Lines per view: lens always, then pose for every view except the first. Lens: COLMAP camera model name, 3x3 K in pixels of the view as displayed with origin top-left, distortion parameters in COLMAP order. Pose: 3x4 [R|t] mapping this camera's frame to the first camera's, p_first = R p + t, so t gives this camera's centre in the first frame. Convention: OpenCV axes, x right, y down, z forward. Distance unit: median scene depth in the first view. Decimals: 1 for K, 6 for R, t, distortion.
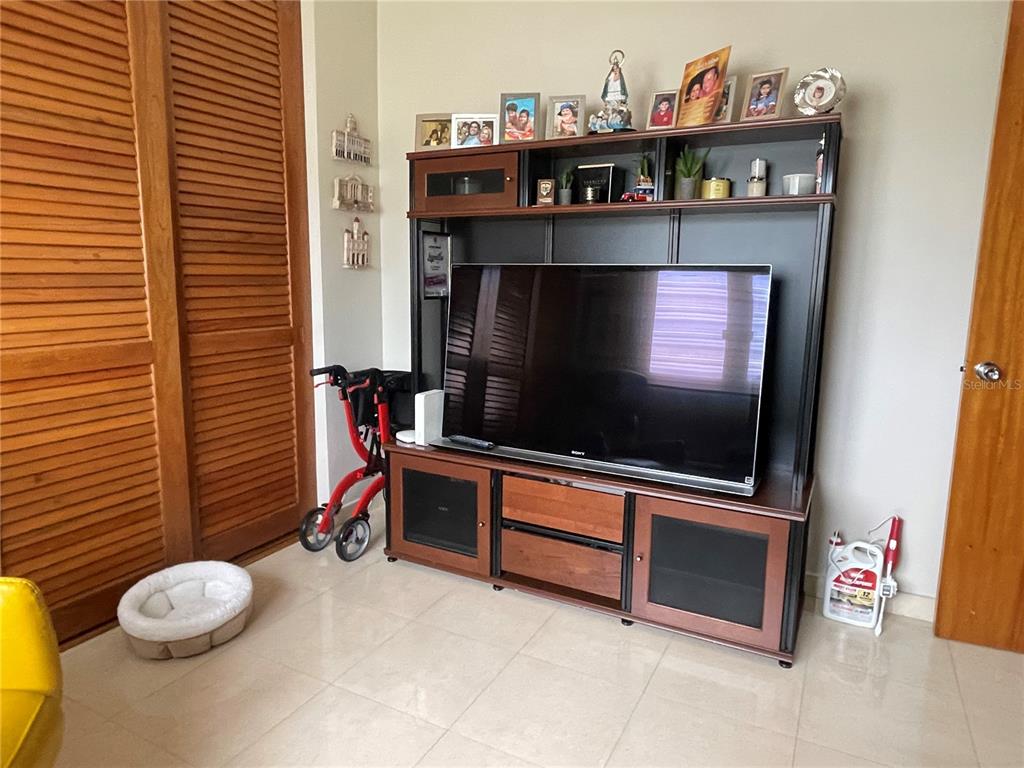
lens RADIAL K [[646.4, 0, 512.2], [0, 646.4, 378.7], [0, 0, 1]] dist [0.005899, -0.019262]
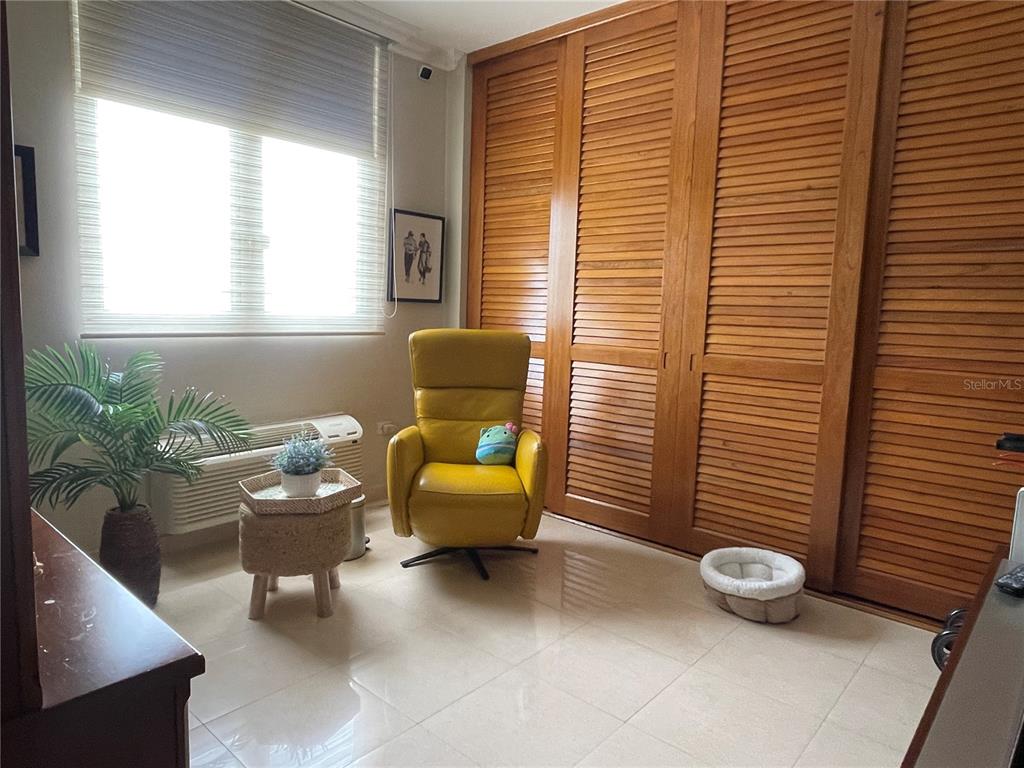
lens RADIAL K [[646.4, 0, 512.2], [0, 646.4, 378.7], [0, 0, 1]] dist [0.005899, -0.019262]
pose [[-0.237476, 0.091727, -0.967053, 0.729905], [-0.187564, 0.972467, 0.138300, -0.094314], [0.953113, 0.214227, -0.213733, 0.753560]]
